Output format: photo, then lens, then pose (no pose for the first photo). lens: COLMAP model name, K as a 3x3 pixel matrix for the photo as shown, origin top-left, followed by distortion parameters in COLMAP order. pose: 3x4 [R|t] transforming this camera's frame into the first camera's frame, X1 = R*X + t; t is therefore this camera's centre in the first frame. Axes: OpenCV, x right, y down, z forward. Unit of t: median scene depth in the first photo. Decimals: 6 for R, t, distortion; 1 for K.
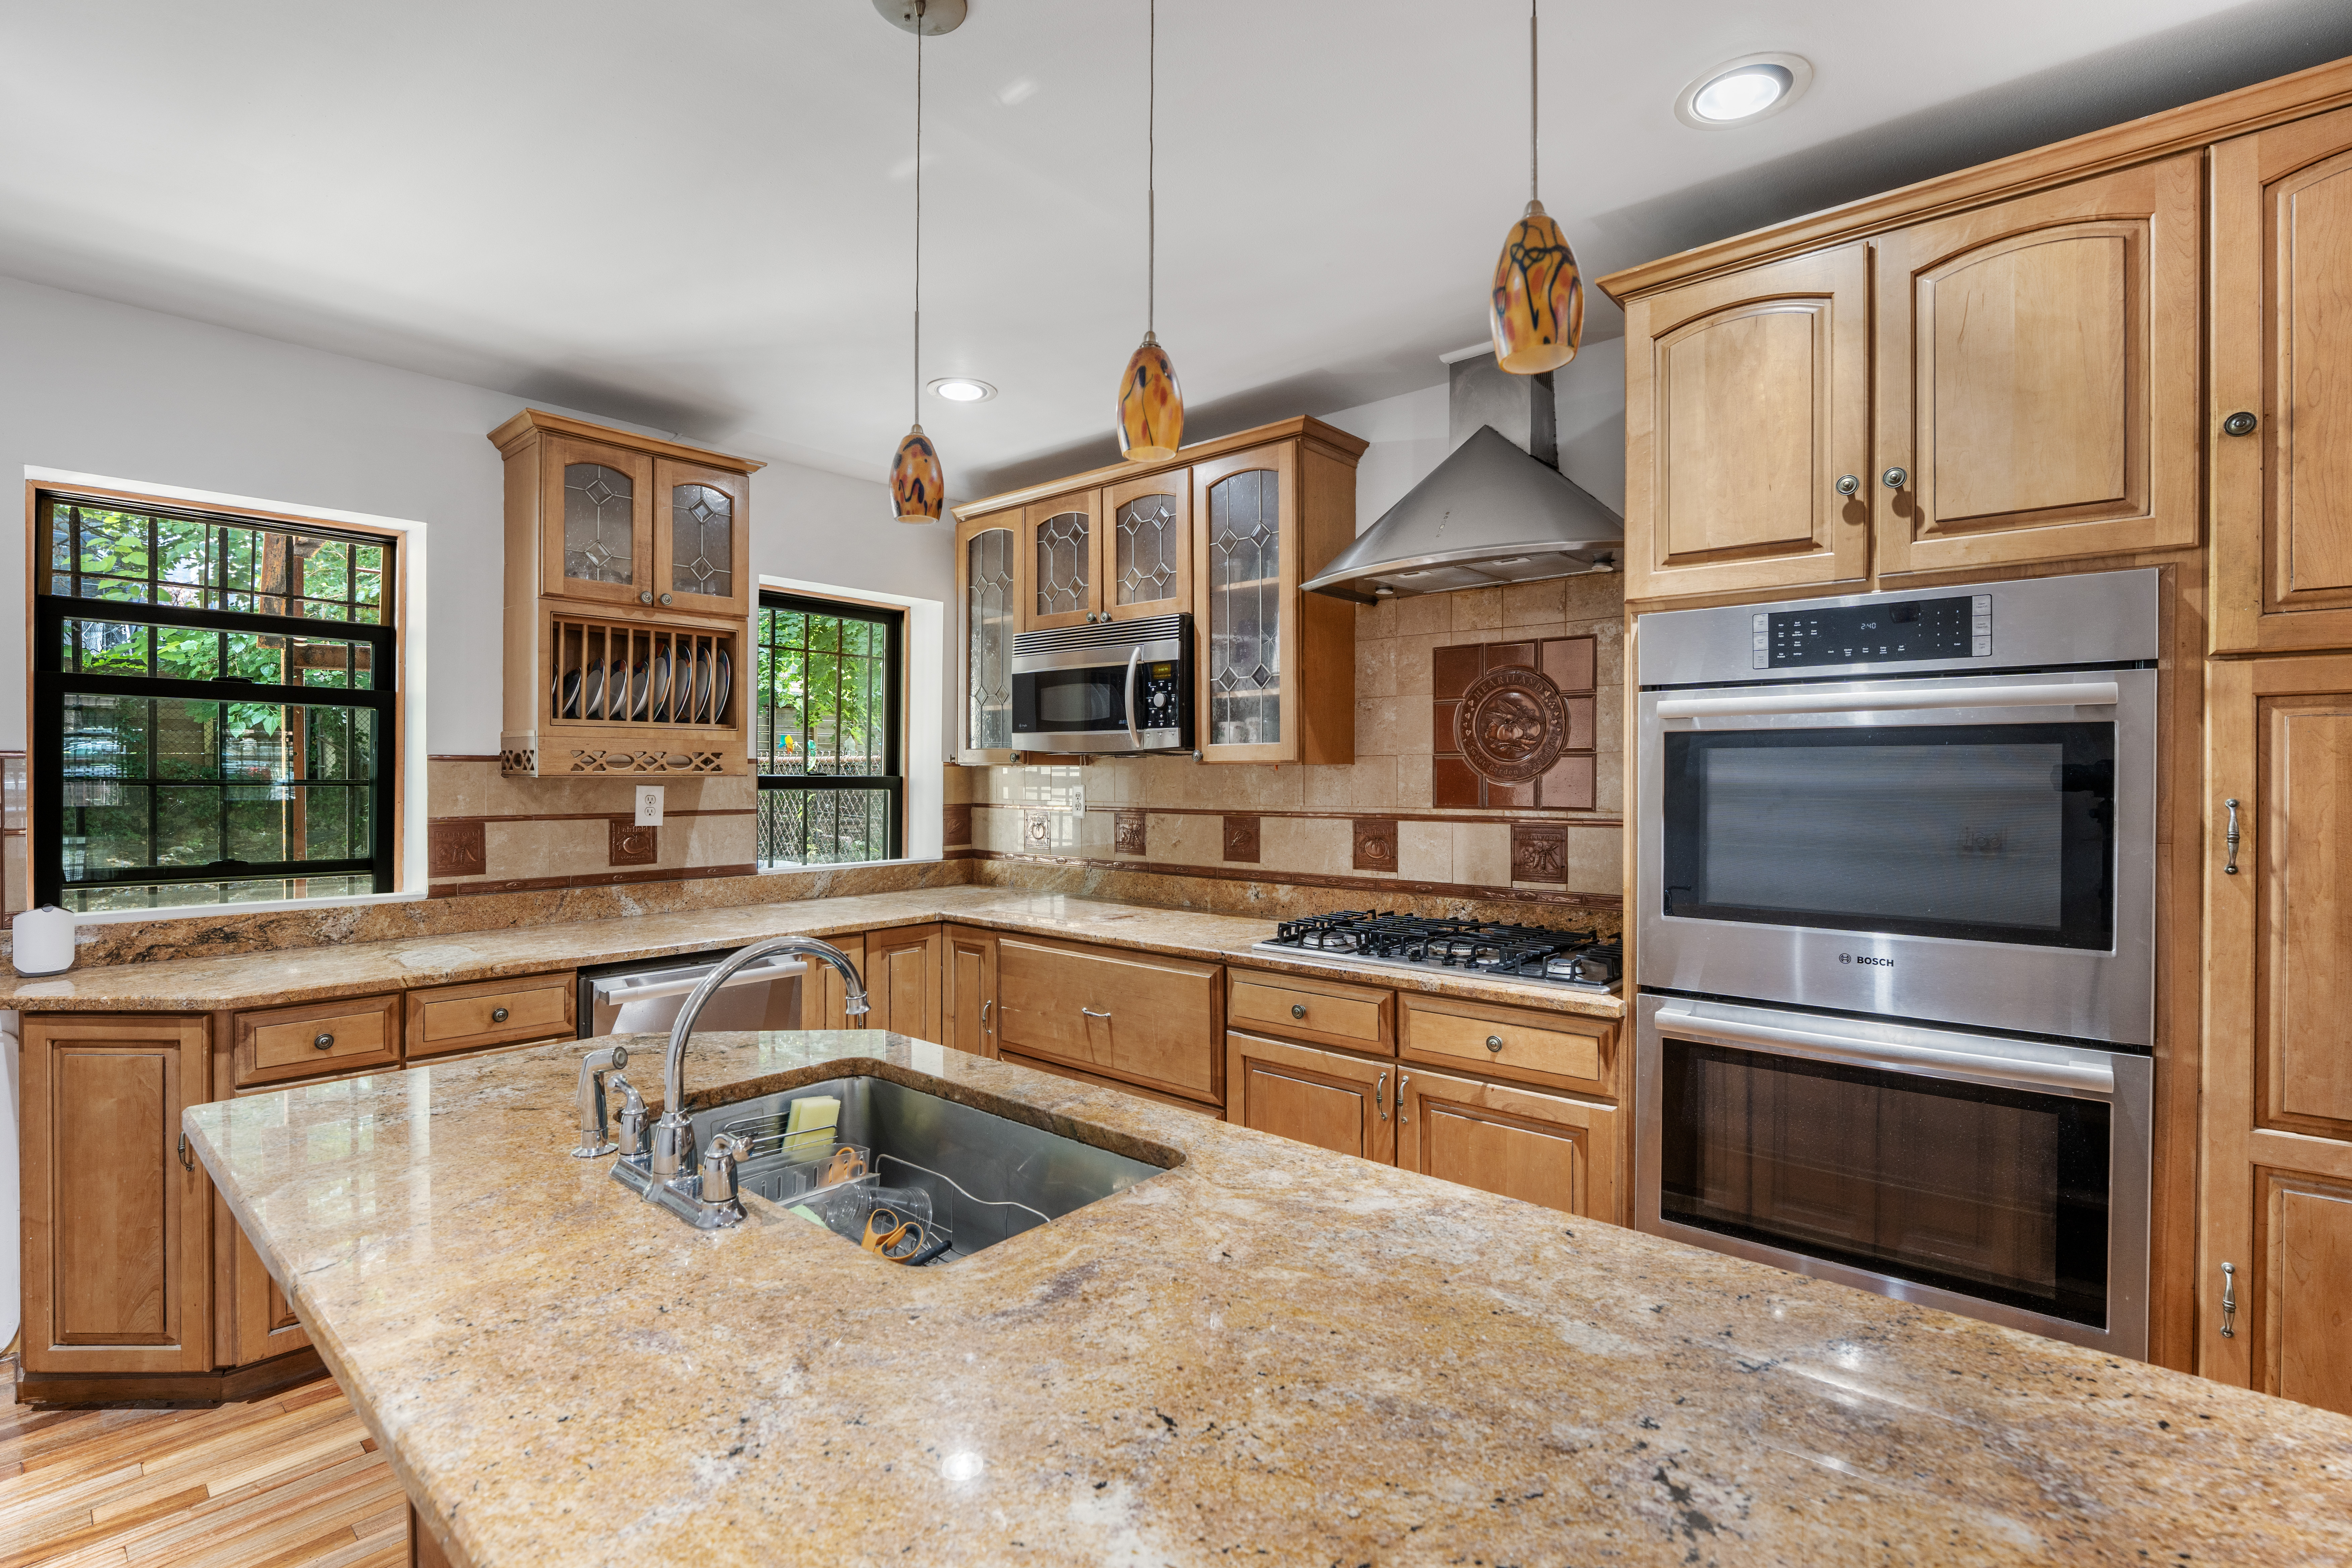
lens RADIAL K [[1098.5, 0, 1176.0], [0, 1098.5, 784.0], [0, 0, 1]] dist [0.000171, 0.000042]
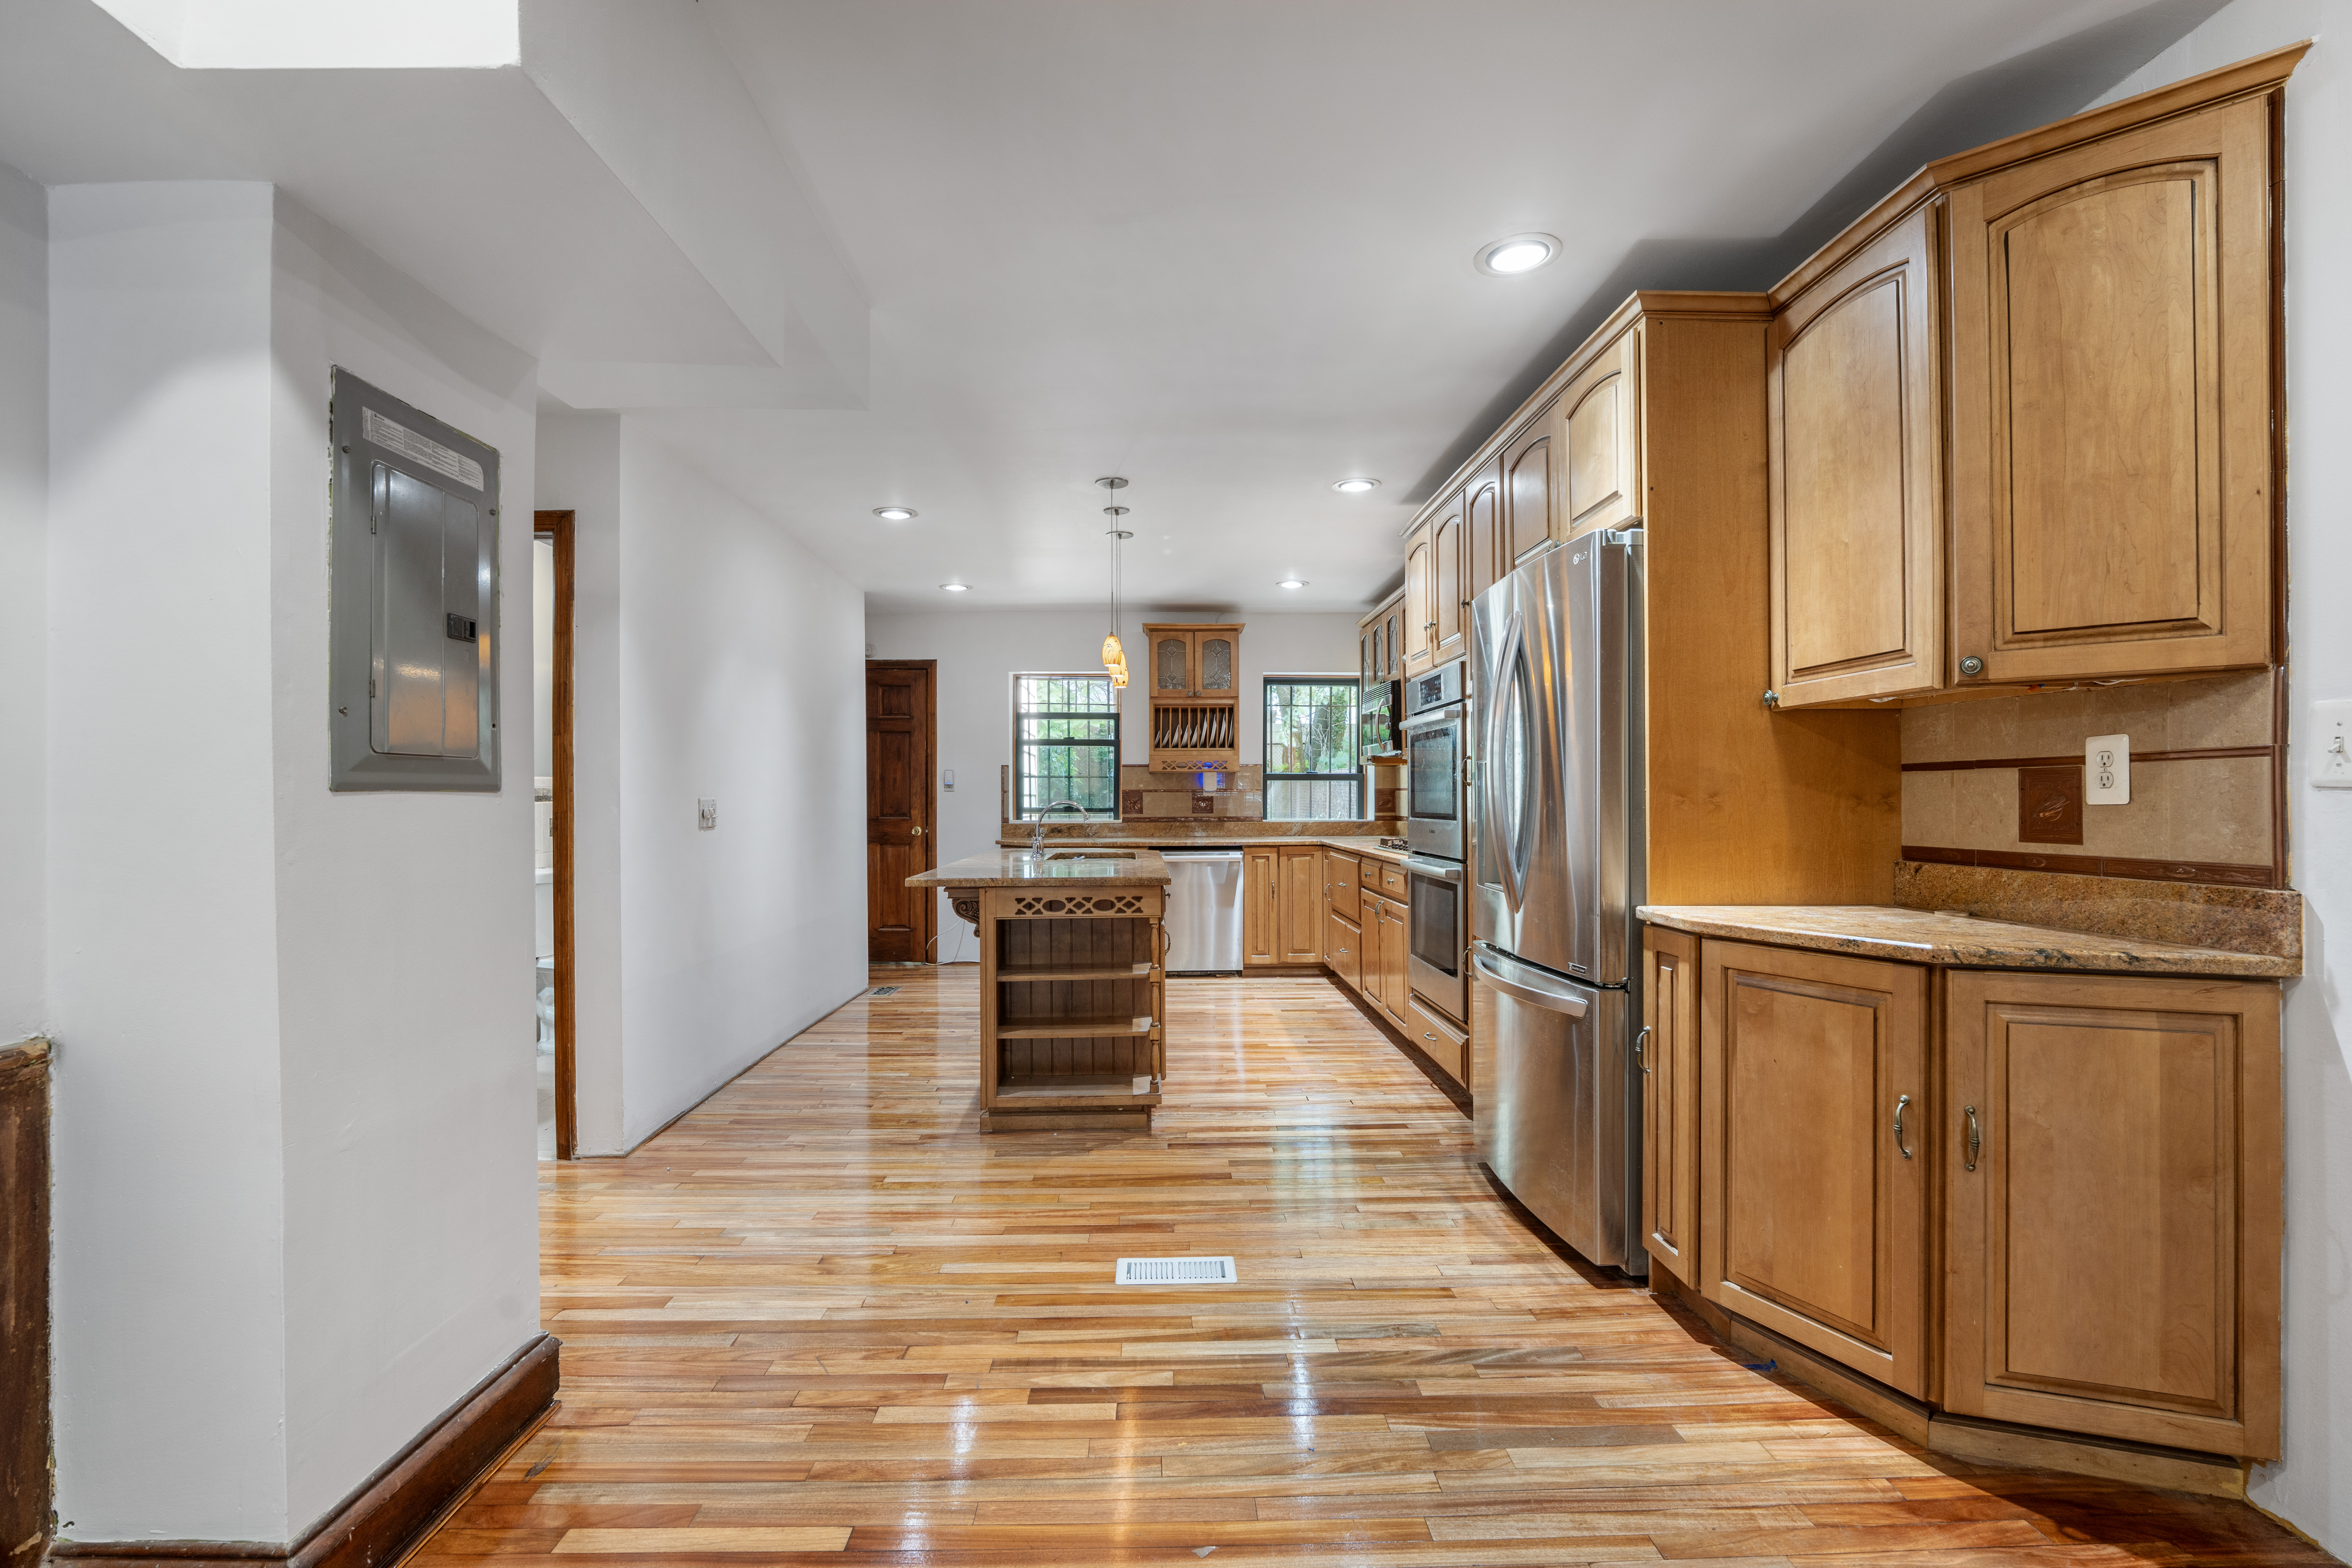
lens RADIAL K [[1098.5, 0, 1176.0], [0, 1098.5, 784.0], [0, 0, 1]] dist [0.000171, 0.000042]
pose [[0.691100, -0.011440, -0.722668, 1.207980], [-0.003971, 0.999800, -0.019626, 0.067459], [0.722748, 0.016433, 0.690916, -0.626998]]
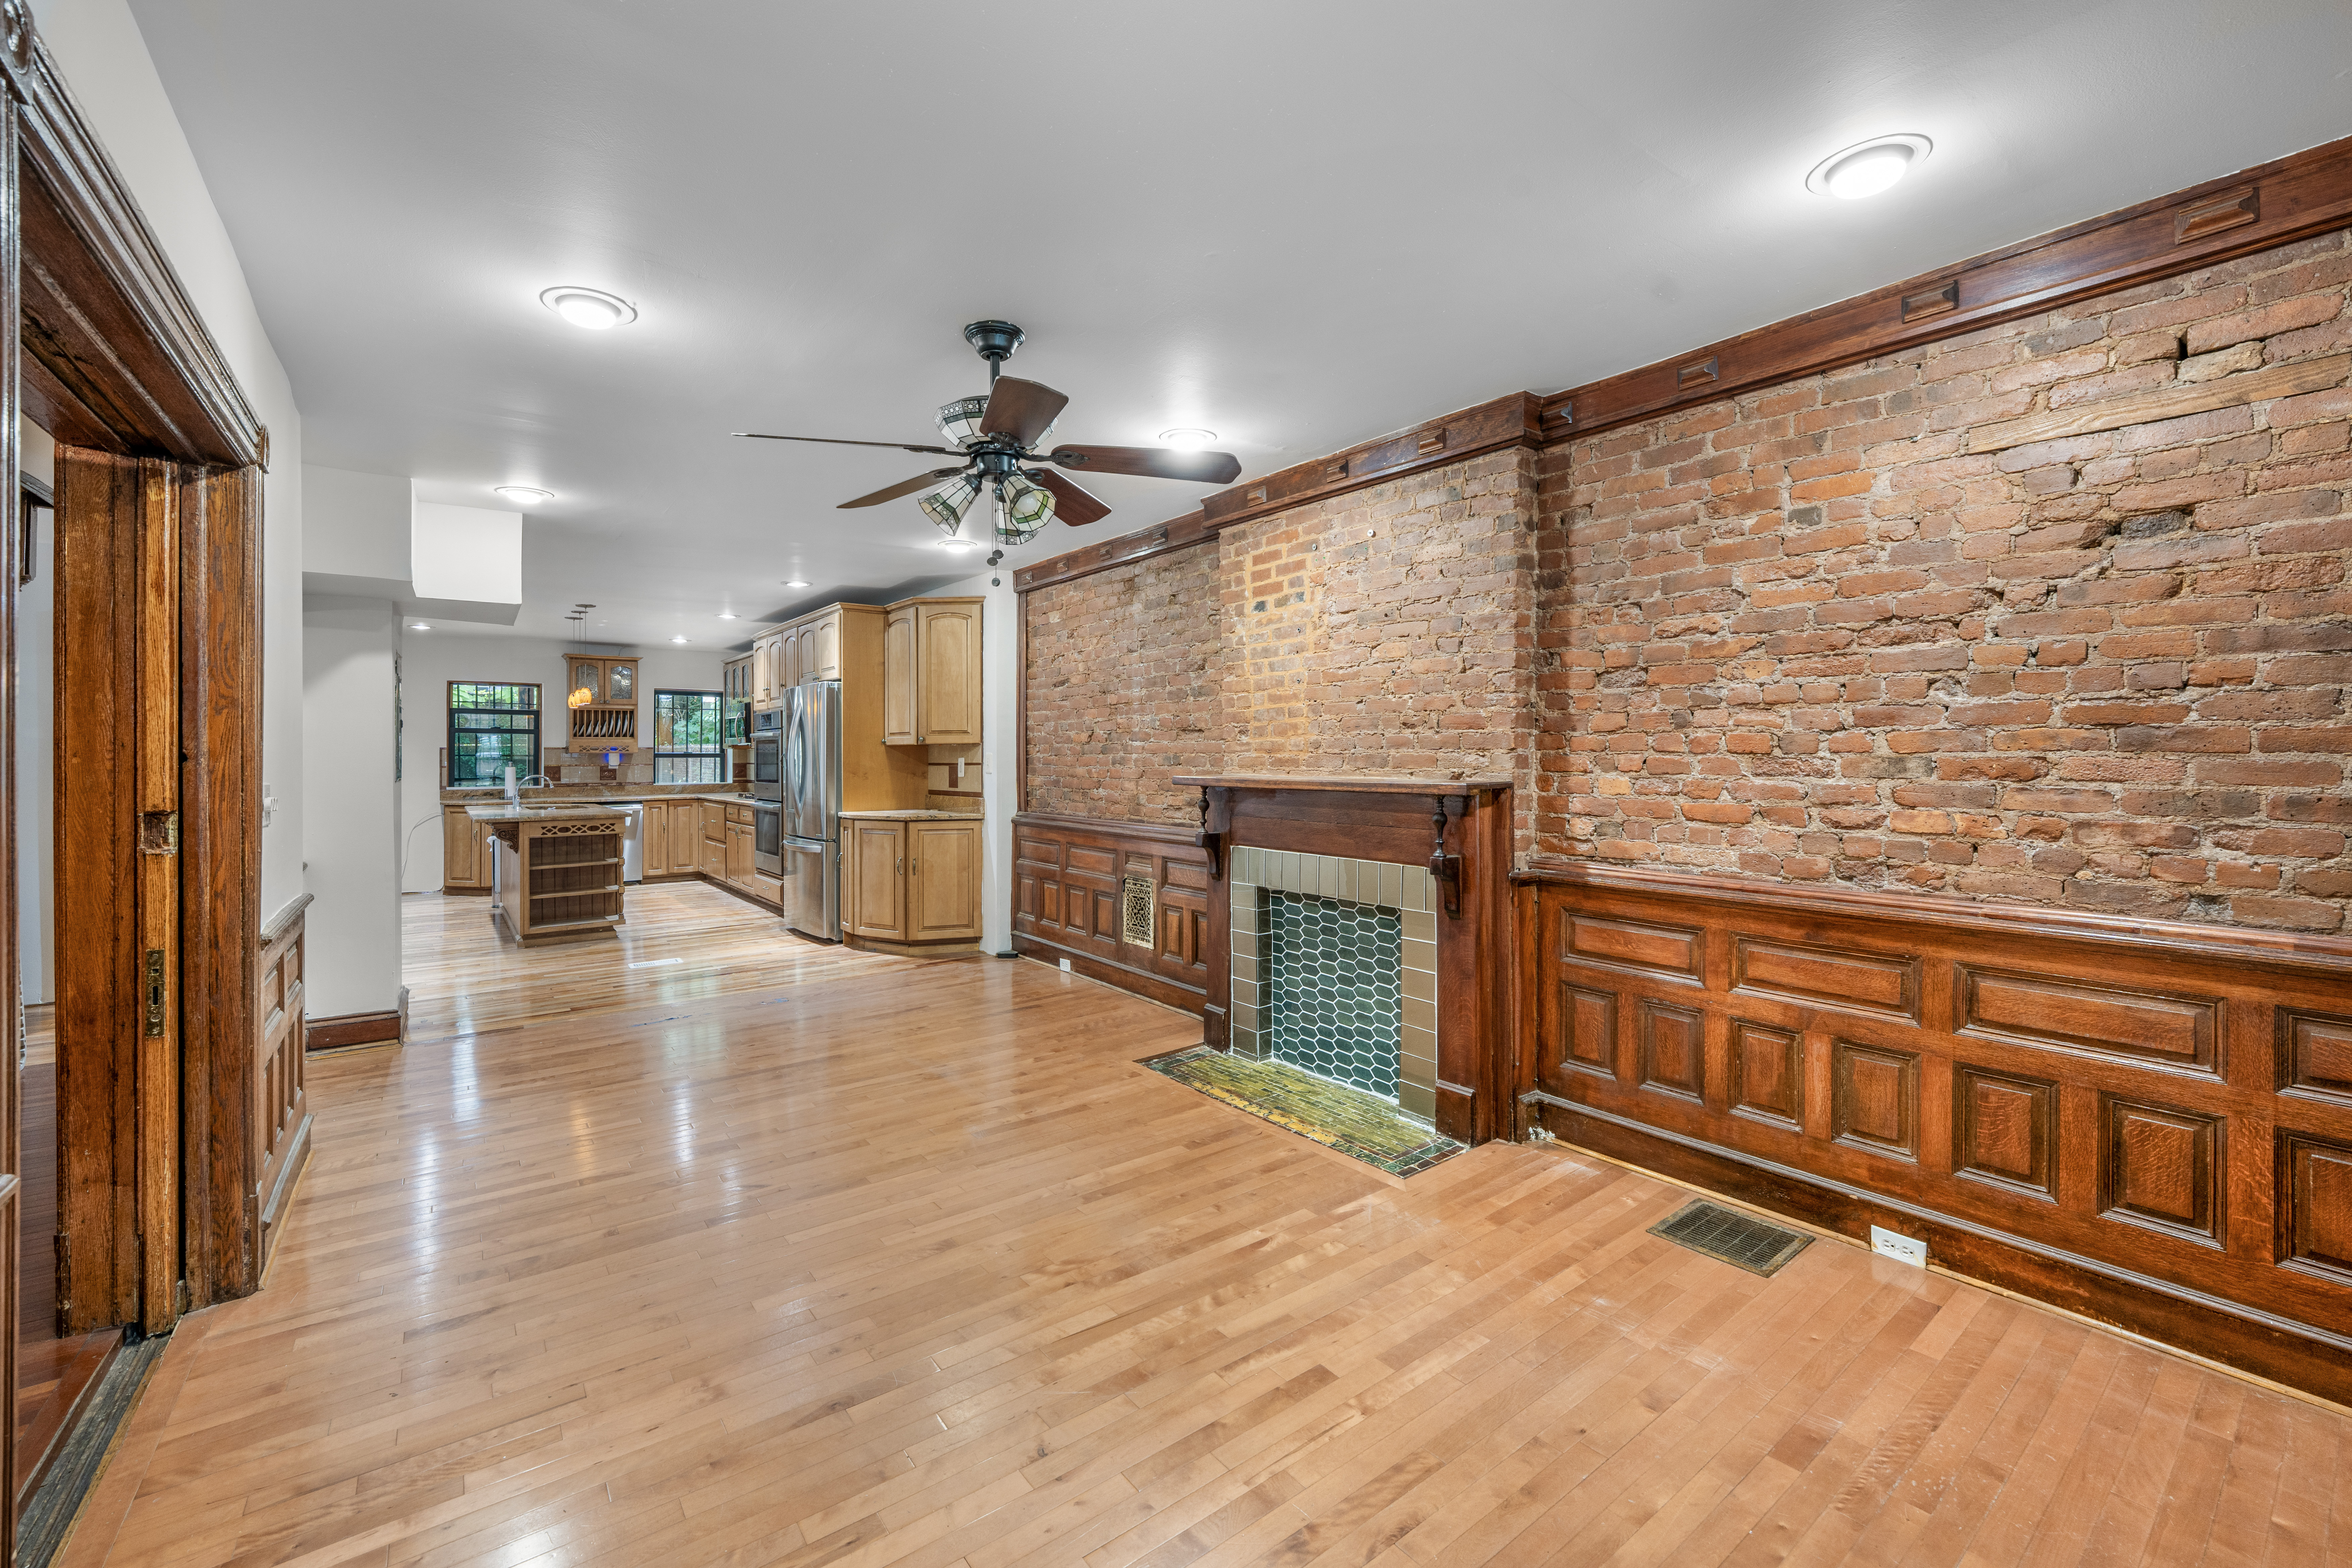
lens RADIAL K [[953.4, 0, 1175.5], [0, 953.4, 752.3], [0, 0, 1]] dist [-0.002177, -0.000154]
pose [[0.983272, -0.005664, -0.182057, 1.943554], [0.002984, 0.999883, -0.014989, 0.044078], [0.182121, 0.014195, 0.983174, -1.707651]]
